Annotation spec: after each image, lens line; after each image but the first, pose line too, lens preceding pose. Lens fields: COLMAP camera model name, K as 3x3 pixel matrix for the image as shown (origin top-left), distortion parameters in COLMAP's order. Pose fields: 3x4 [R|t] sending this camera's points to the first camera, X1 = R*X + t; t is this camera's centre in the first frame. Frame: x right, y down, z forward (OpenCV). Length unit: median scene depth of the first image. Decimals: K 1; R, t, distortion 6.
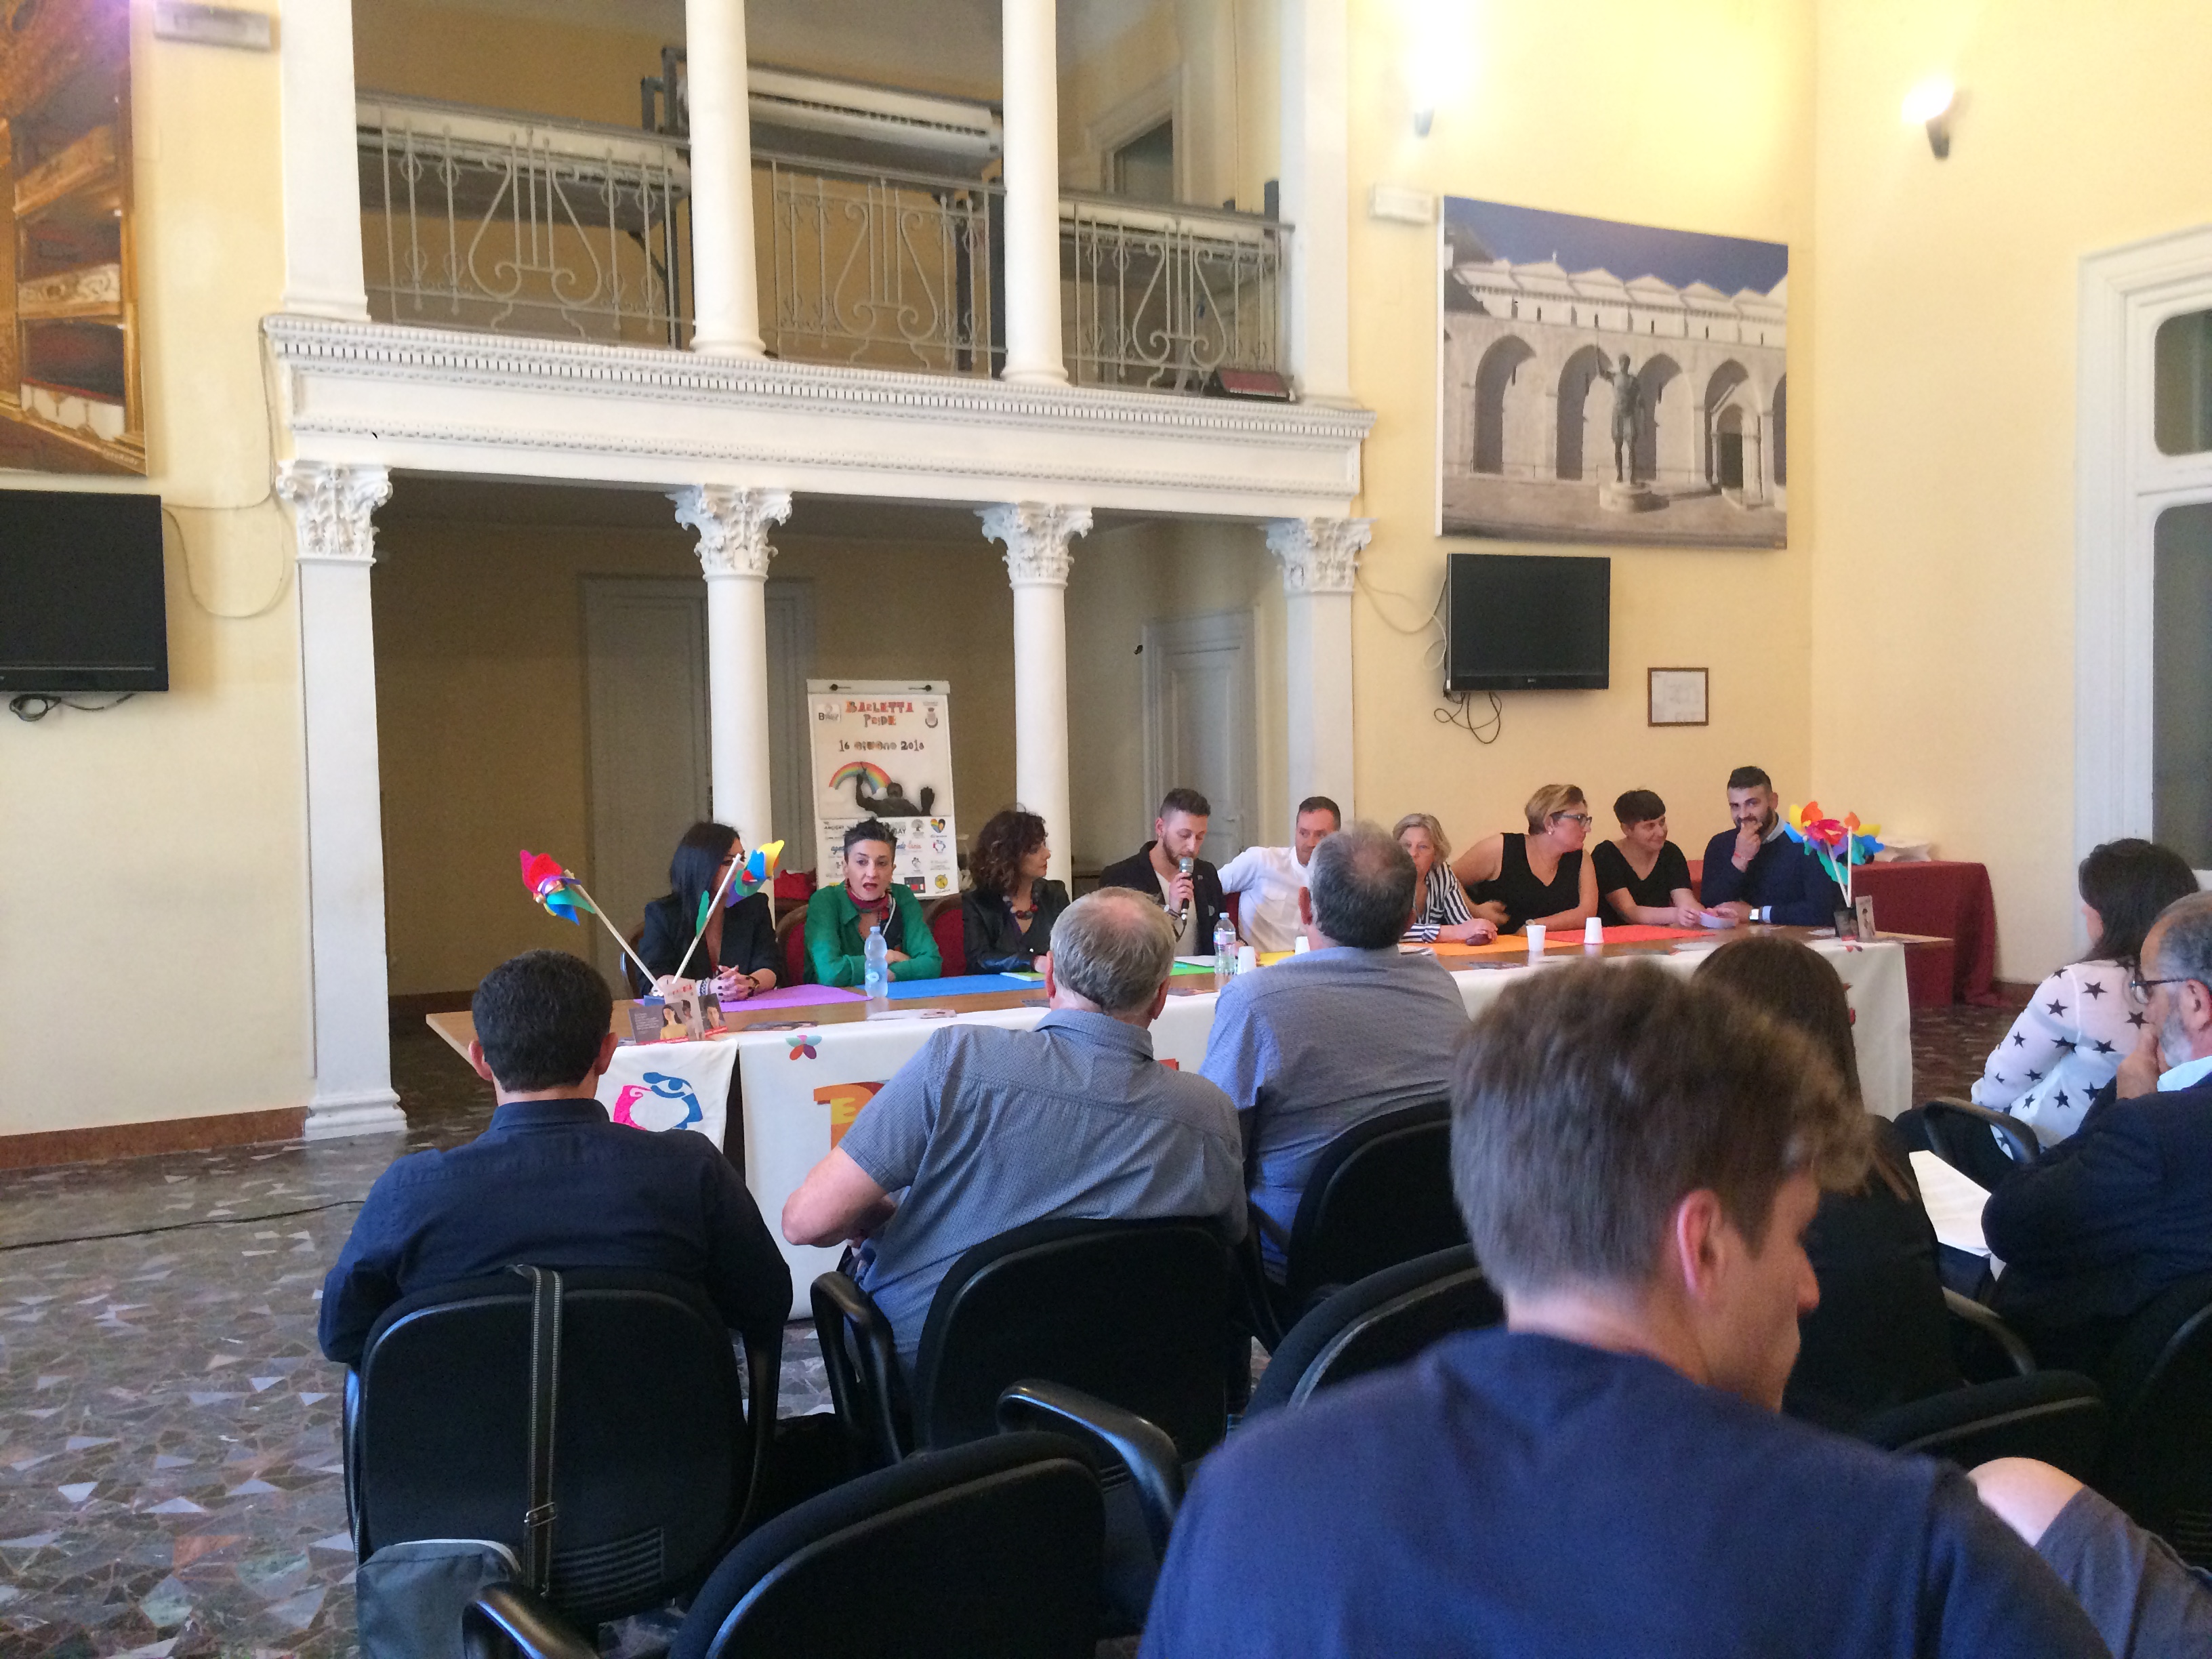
lens RADIAL K [[1939.9, 0, 1106.0], [0, 1939.9, 829.5], [0, 0, 1]] dist [0.146635, -0.236085]
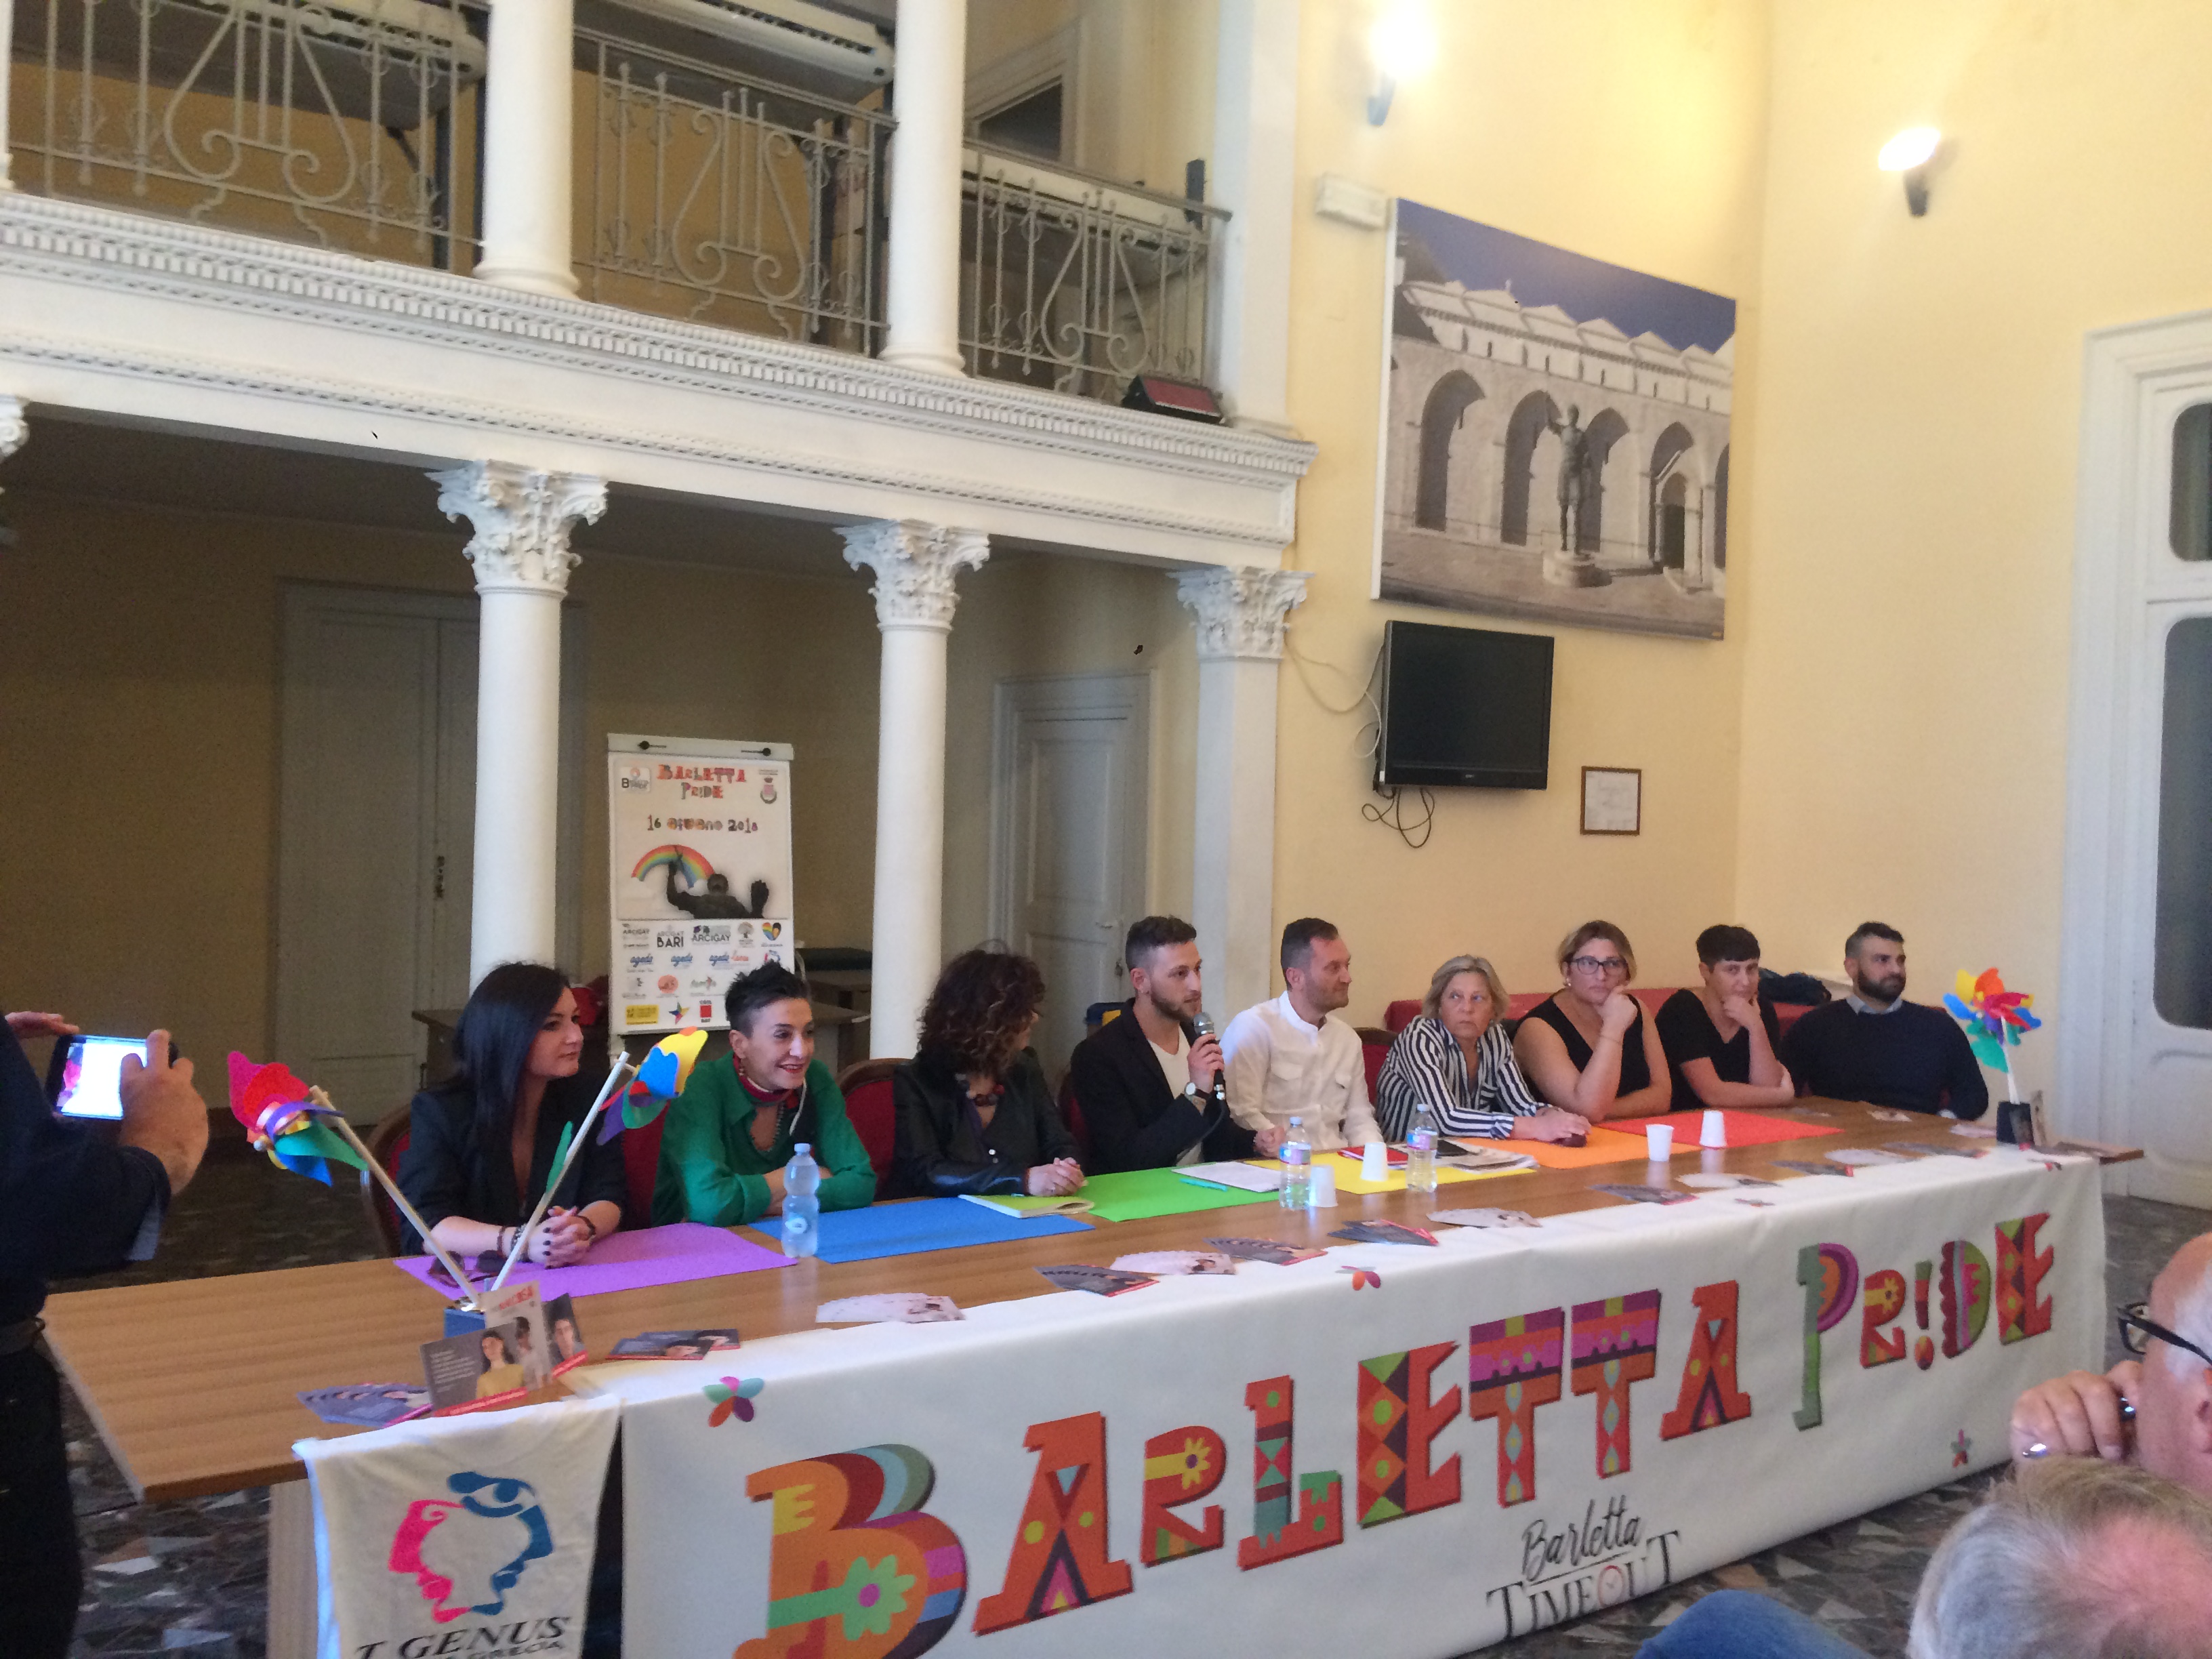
lens RADIAL K [[1908.6, 0, 1107.3], [0, 1908.6, 817.0], [0, 0, 1]] dist [0.153489, -0.257879]
pose [[0.985574, 0.043694, 0.163509, -0.077911], [-0.037834, 0.998531, -0.038783, -0.021641], [-0.164963, 0.032037, 0.985779, 0.221119]]
